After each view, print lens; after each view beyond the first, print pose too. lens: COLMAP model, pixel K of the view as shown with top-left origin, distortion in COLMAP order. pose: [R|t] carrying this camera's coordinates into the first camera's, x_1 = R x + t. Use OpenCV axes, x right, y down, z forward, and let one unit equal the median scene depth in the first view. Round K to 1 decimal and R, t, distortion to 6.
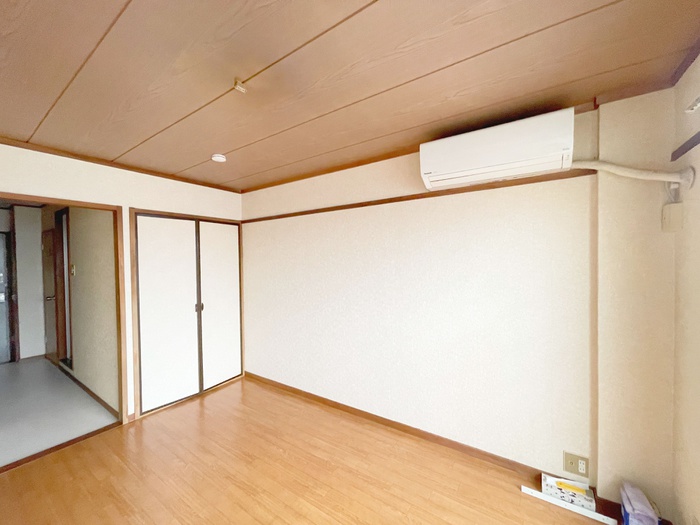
lens RADIAL K [[281.0, 0, 348.0], [0, 281.0, 264.3], [0, 0, 1]] dist [-0.000705, -0.000009]
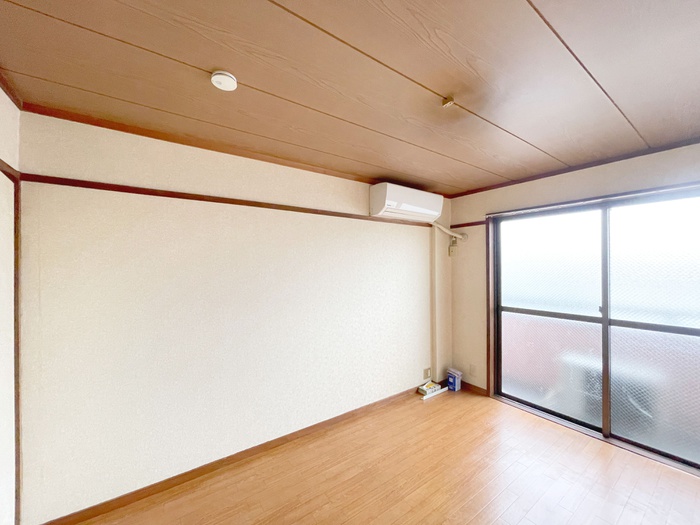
lens RADIAL K [[281.0, 0, 348.0], [0, 281.0, 264.3], [0, 0, 1]] dist [-0.000705, -0.000009]
pose [[0.354844, 0.017547, 0.934761, -1.078141], [0.012561, 0.999644, -0.023533, -0.004804], [-0.934841, 0.020092, 0.354498, 0.715329]]
